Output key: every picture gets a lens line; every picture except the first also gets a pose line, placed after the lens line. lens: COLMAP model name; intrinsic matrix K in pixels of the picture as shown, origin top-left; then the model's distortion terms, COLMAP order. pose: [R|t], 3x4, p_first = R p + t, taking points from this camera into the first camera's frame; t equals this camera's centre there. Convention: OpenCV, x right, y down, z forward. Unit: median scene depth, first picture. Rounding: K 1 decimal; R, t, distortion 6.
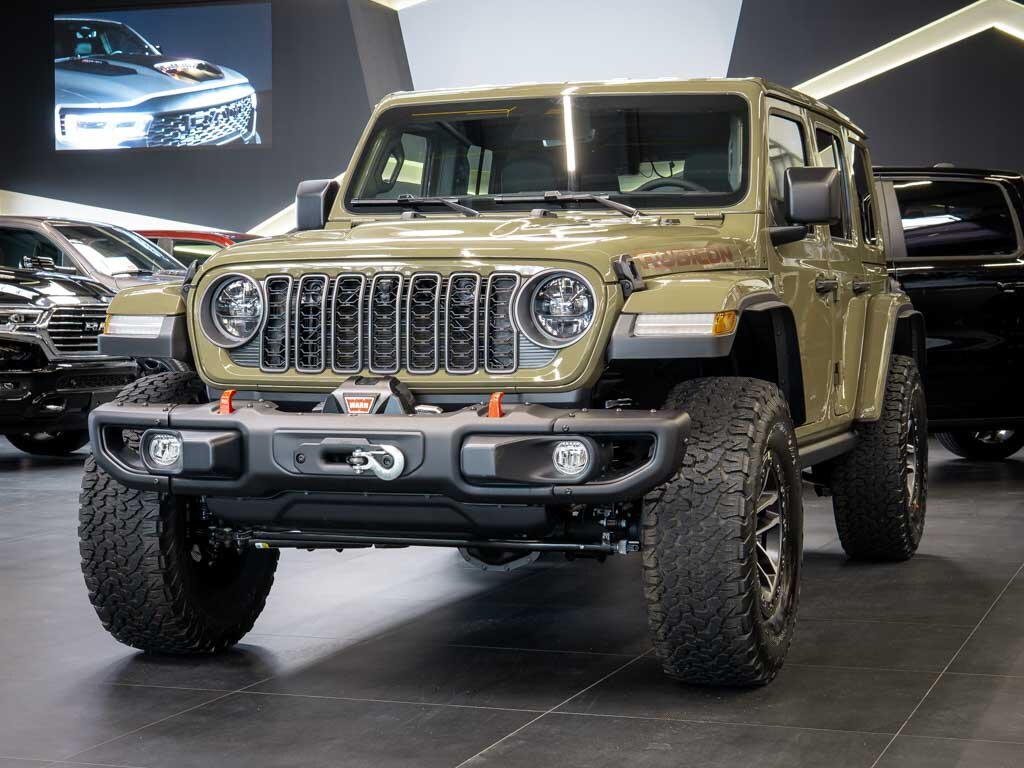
lens RADIAL K [[1835.4, 0, 511.3], [0, 1835.4, 383.7], [0, 0, 1]] dist [0.005499, 0.047389]
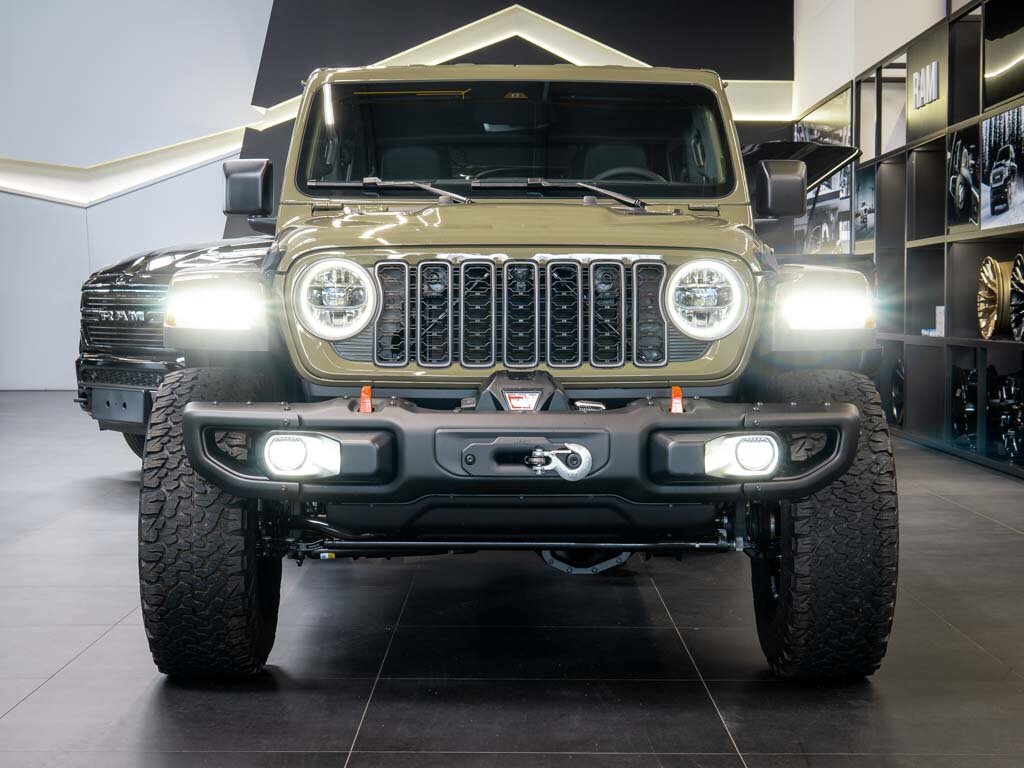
lens RADIAL K [[1835.4, 0, 511.3], [0, 1835.4, 383.7], [0, 0, 1]] dist [0.005499, 0.047389]
pose [[0.953850, -0.007819, 0.300181, -0.360290], [0.006415, 0.999963, 0.005661, -0.002695], [-0.300215, -0.003474, 0.953865, 0.106042]]
